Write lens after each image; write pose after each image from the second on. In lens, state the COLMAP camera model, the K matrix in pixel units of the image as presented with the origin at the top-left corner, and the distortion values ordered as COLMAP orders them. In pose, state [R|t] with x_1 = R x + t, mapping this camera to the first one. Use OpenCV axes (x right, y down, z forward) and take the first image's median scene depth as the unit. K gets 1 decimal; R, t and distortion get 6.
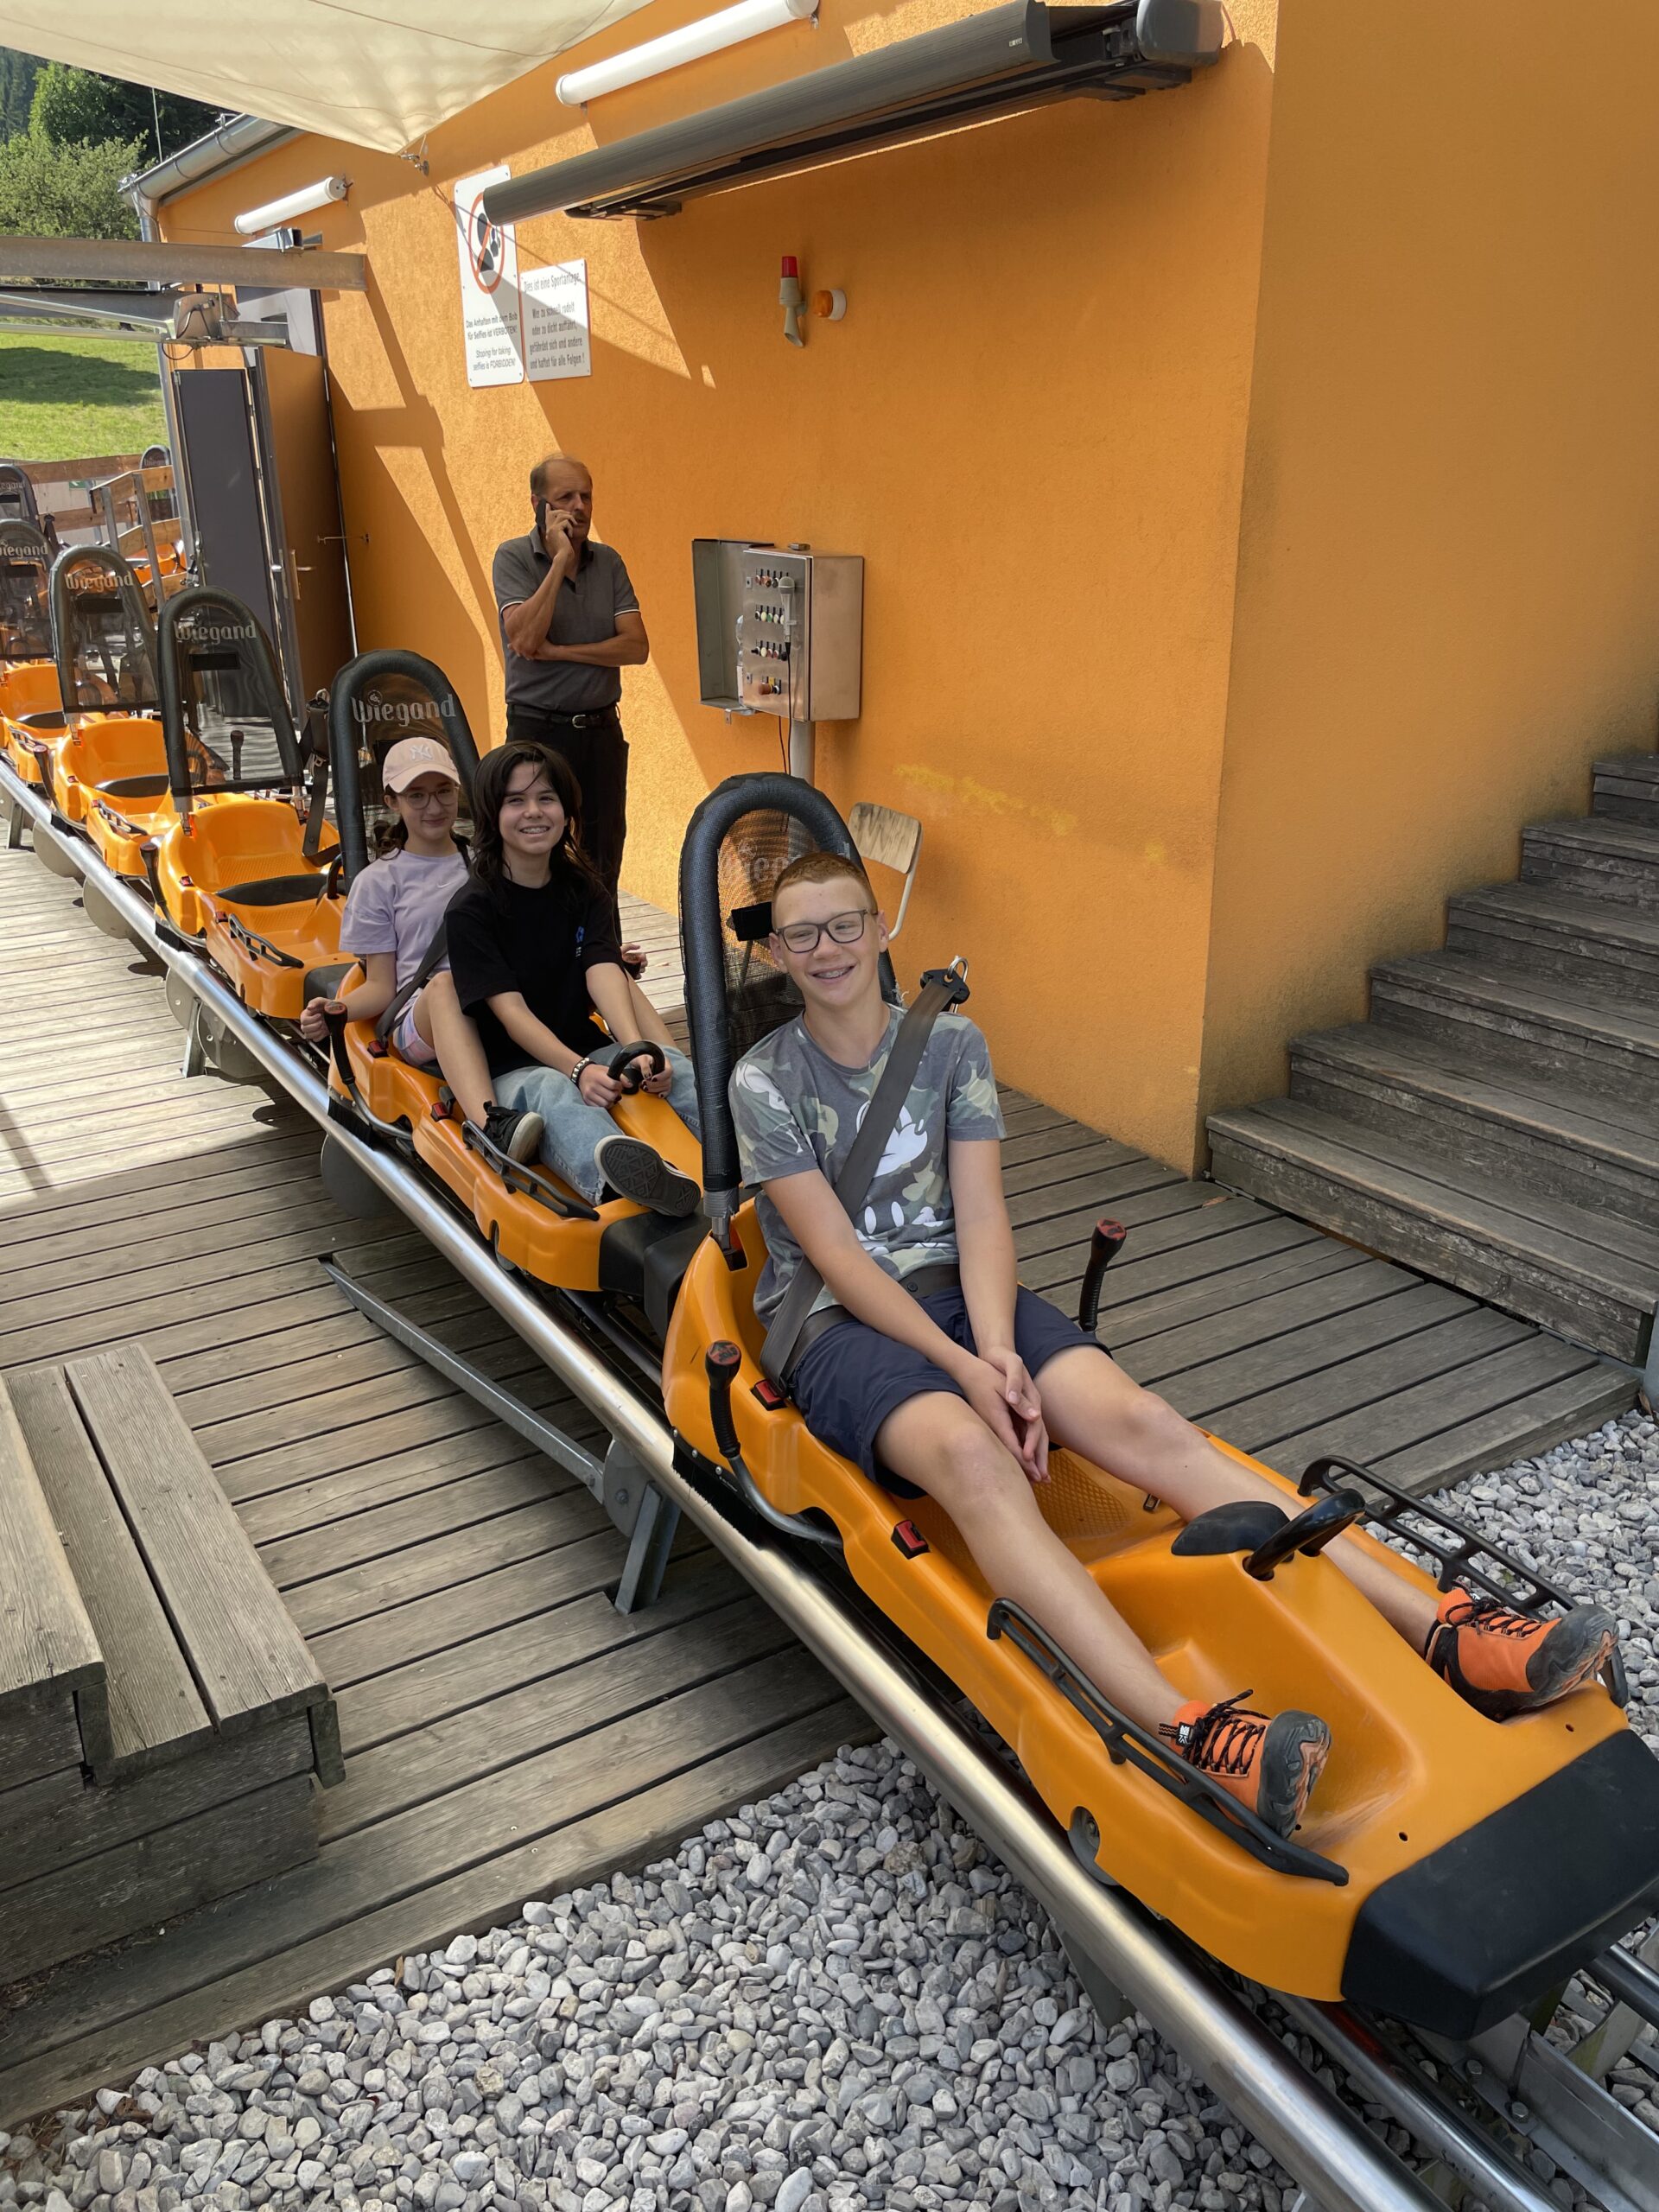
lens RADIAL K [[1701.4, 0, 834.4], [0, 1701.4, 1085.7], [0, 0, 1]] dist [0.088420, -0.125830]
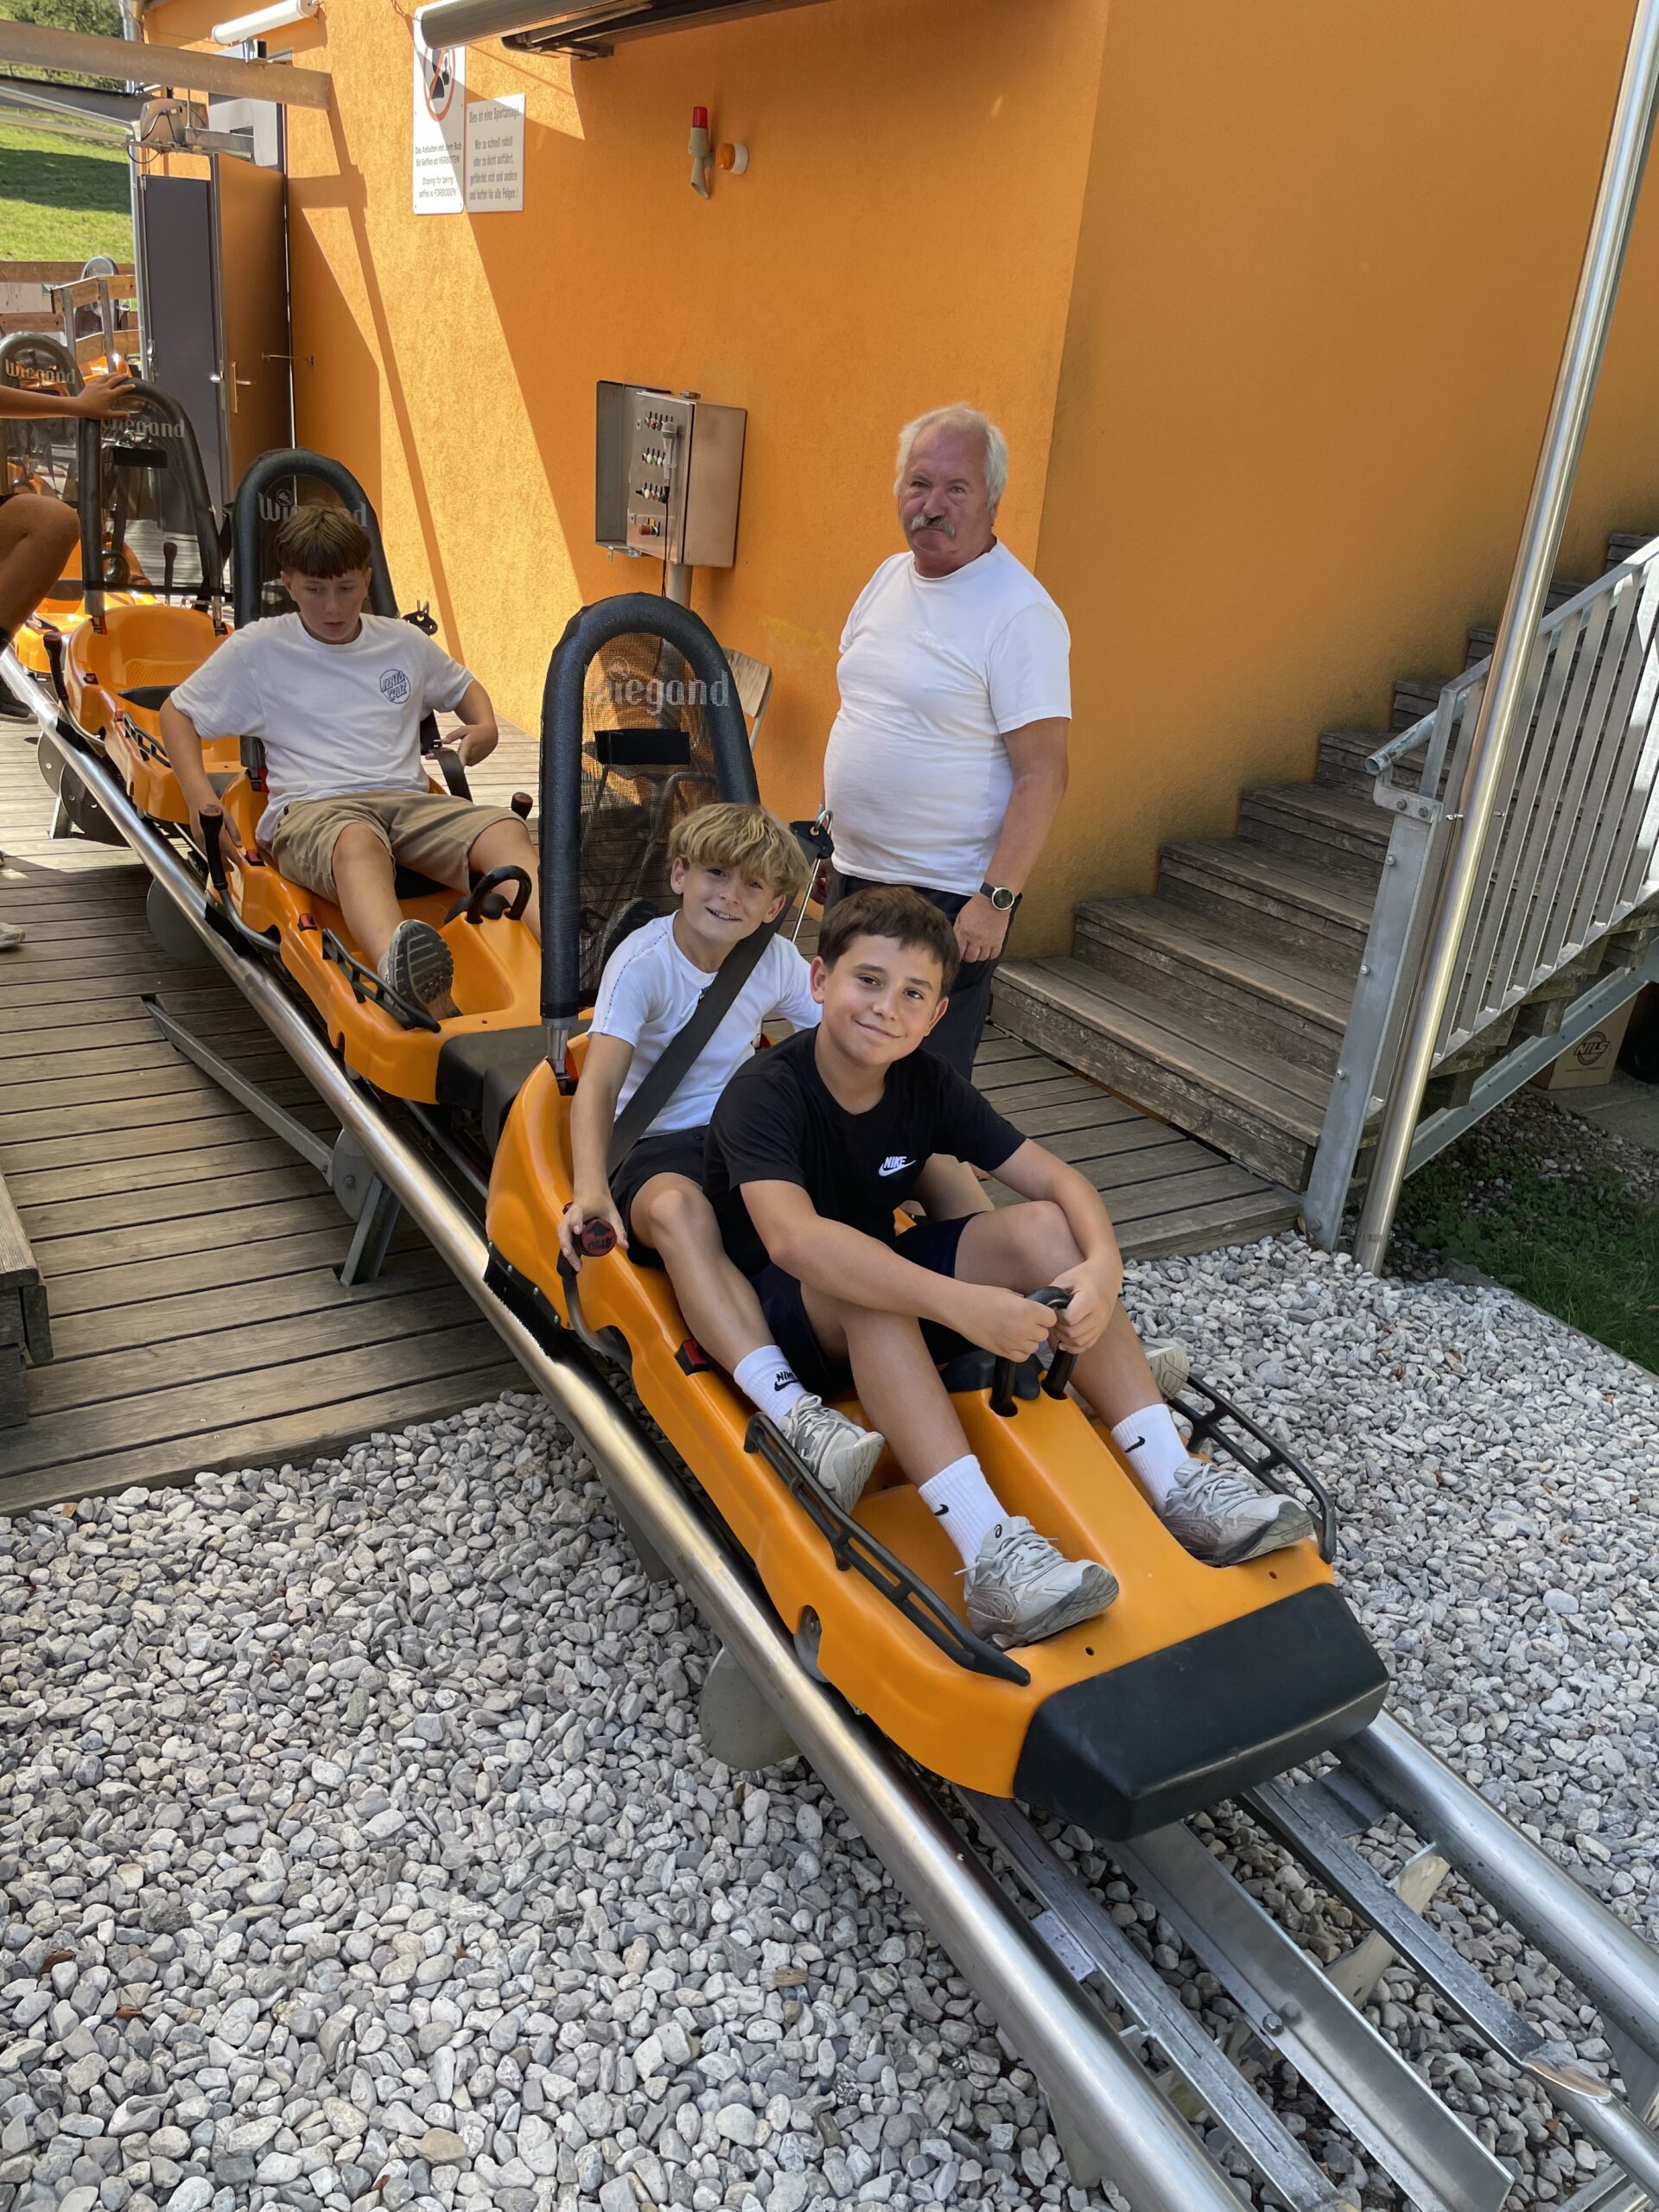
lens RADIAL K [[1701.4, 0, 862.0], [0, 1701.4, 1122.6], [0, 0, 1]] dist [0.086246, -0.127368]
pose [[0.994541, 0.097551, 0.037038, 0.133661], [-0.099663, 0.993195, 0.060252, 0.078218], [-0.030908, -0.063614, 0.997496, -0.113153]]
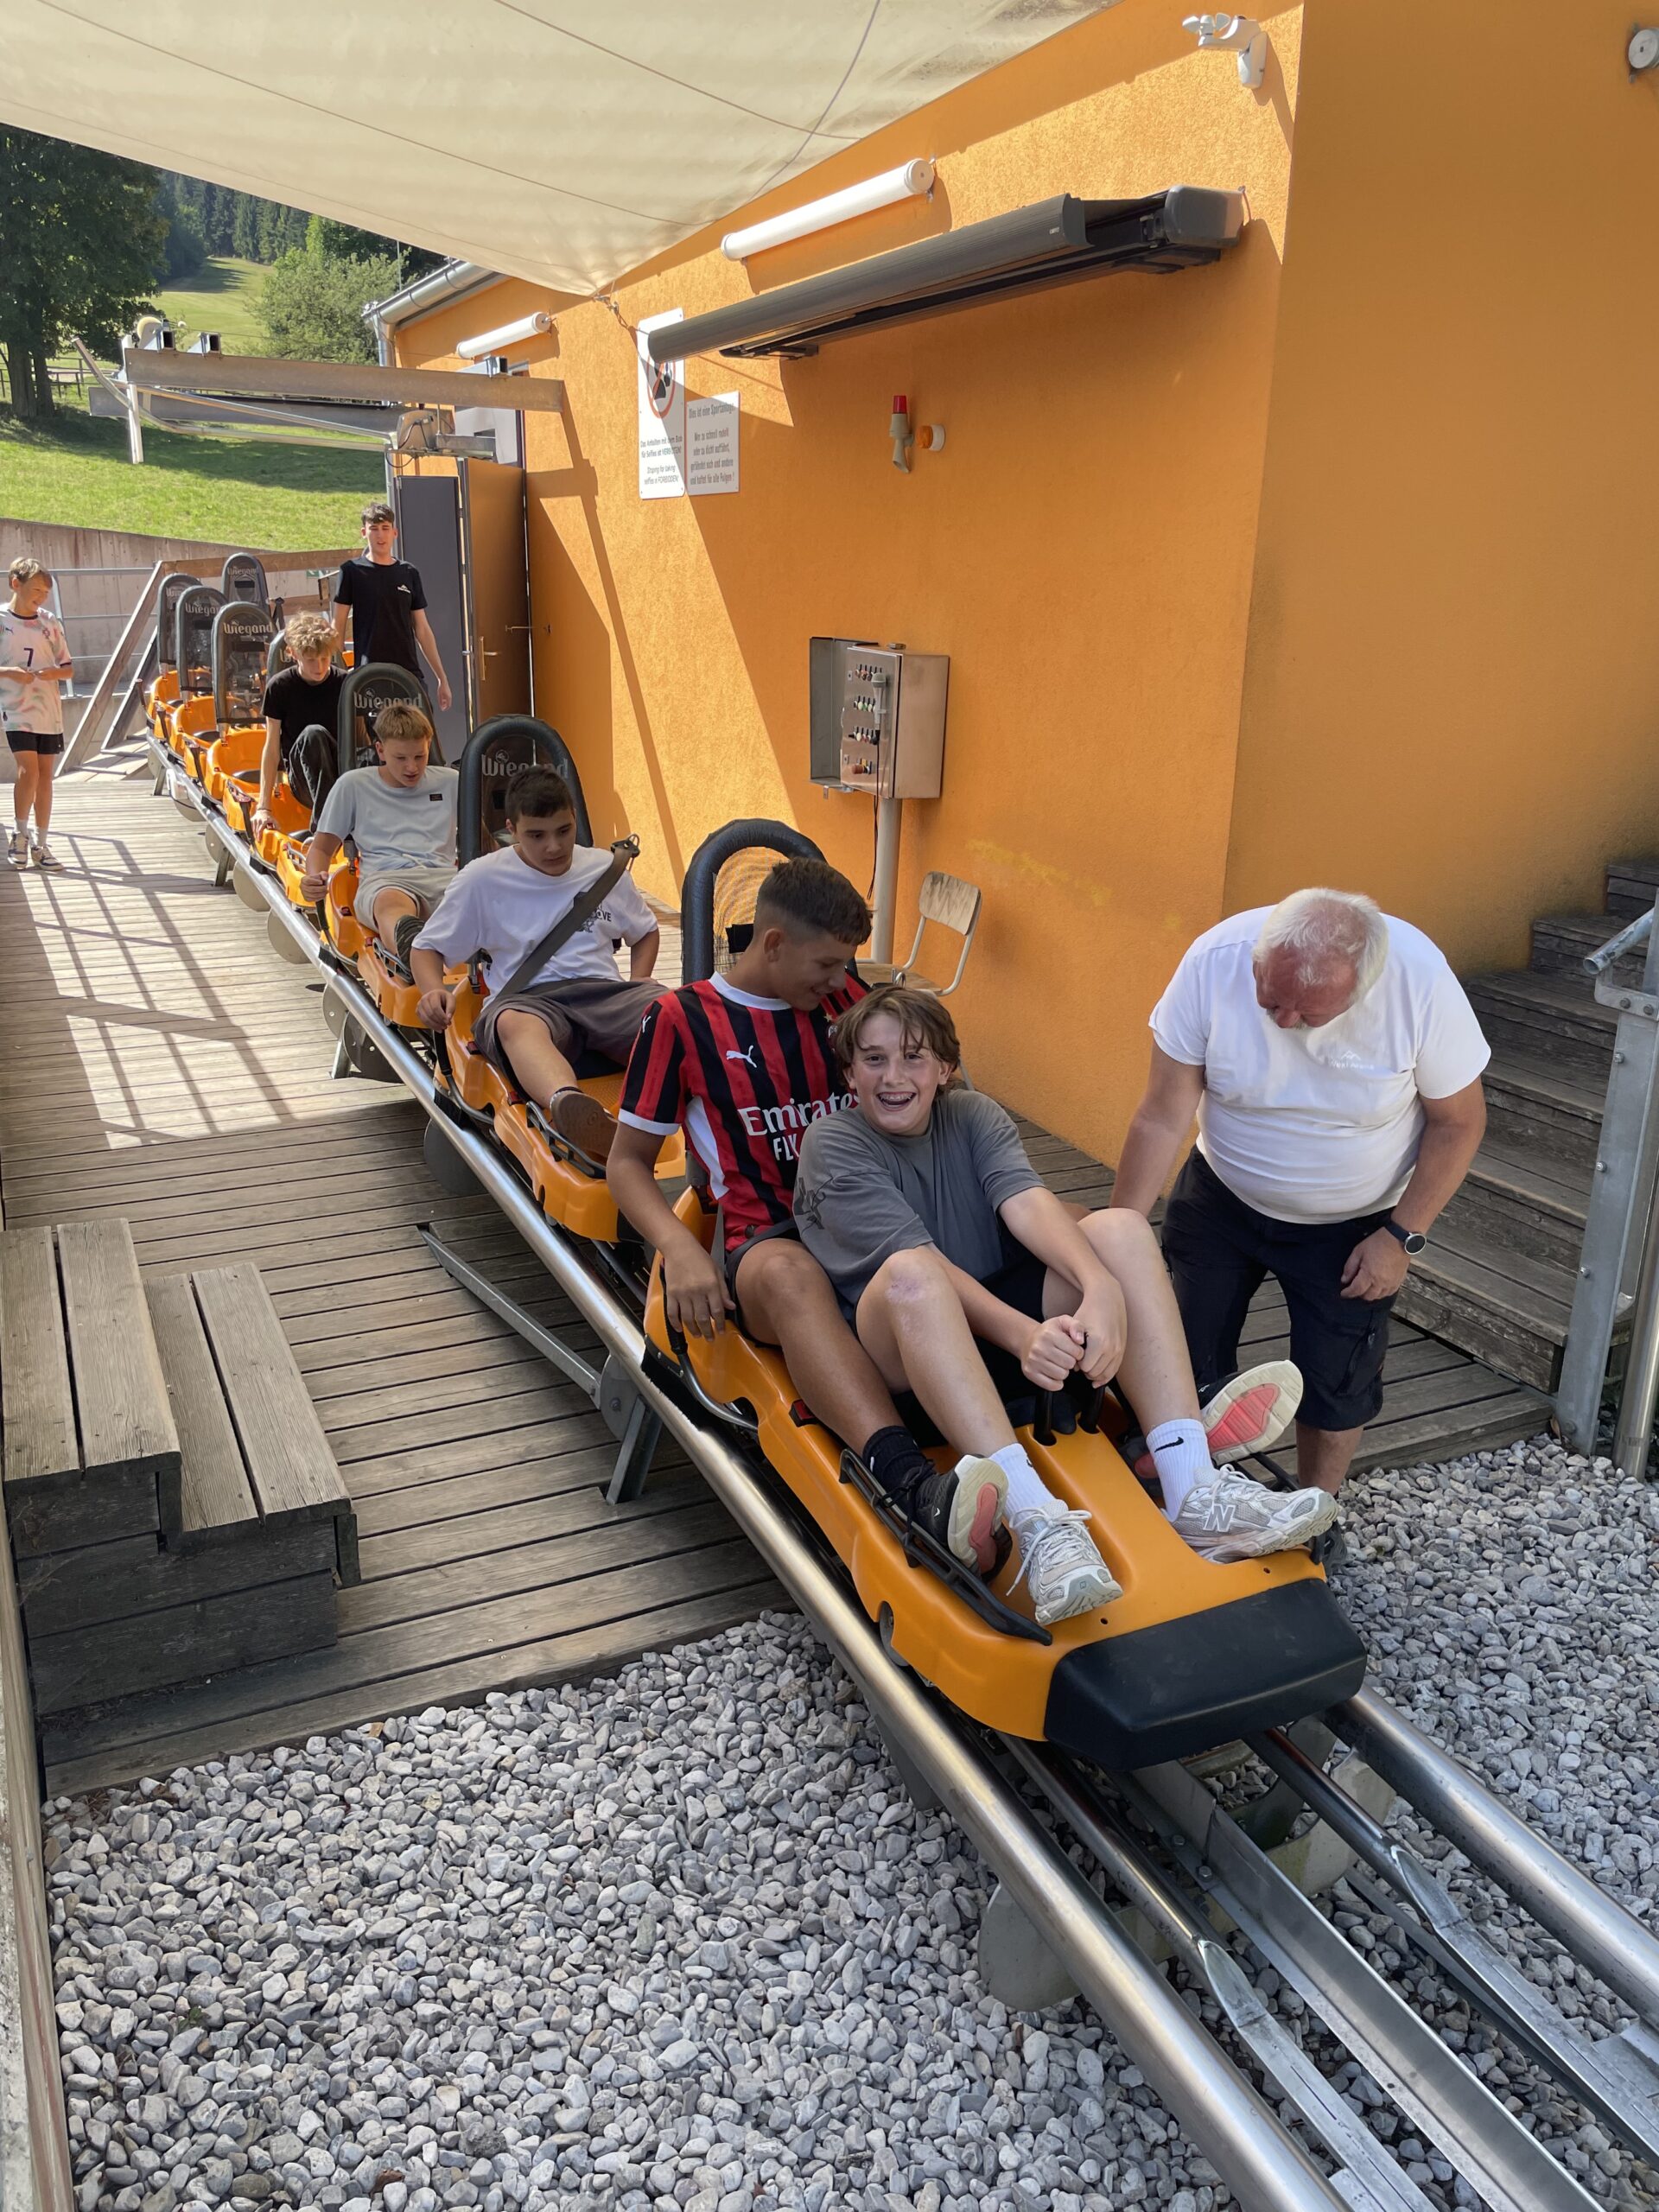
lens RADIAL K [[1701.4, 0, 834.4], [0, 1701.4, 1085.7], [0, 0, 1]] dist [0.088420, -0.125830]
pose [[0.992541, 0.060280, -0.105964, 0.115246], [-0.066030, 0.996482, -0.051613, 0.053023], [0.102480, 0.058225, 0.993030, -0.159953]]
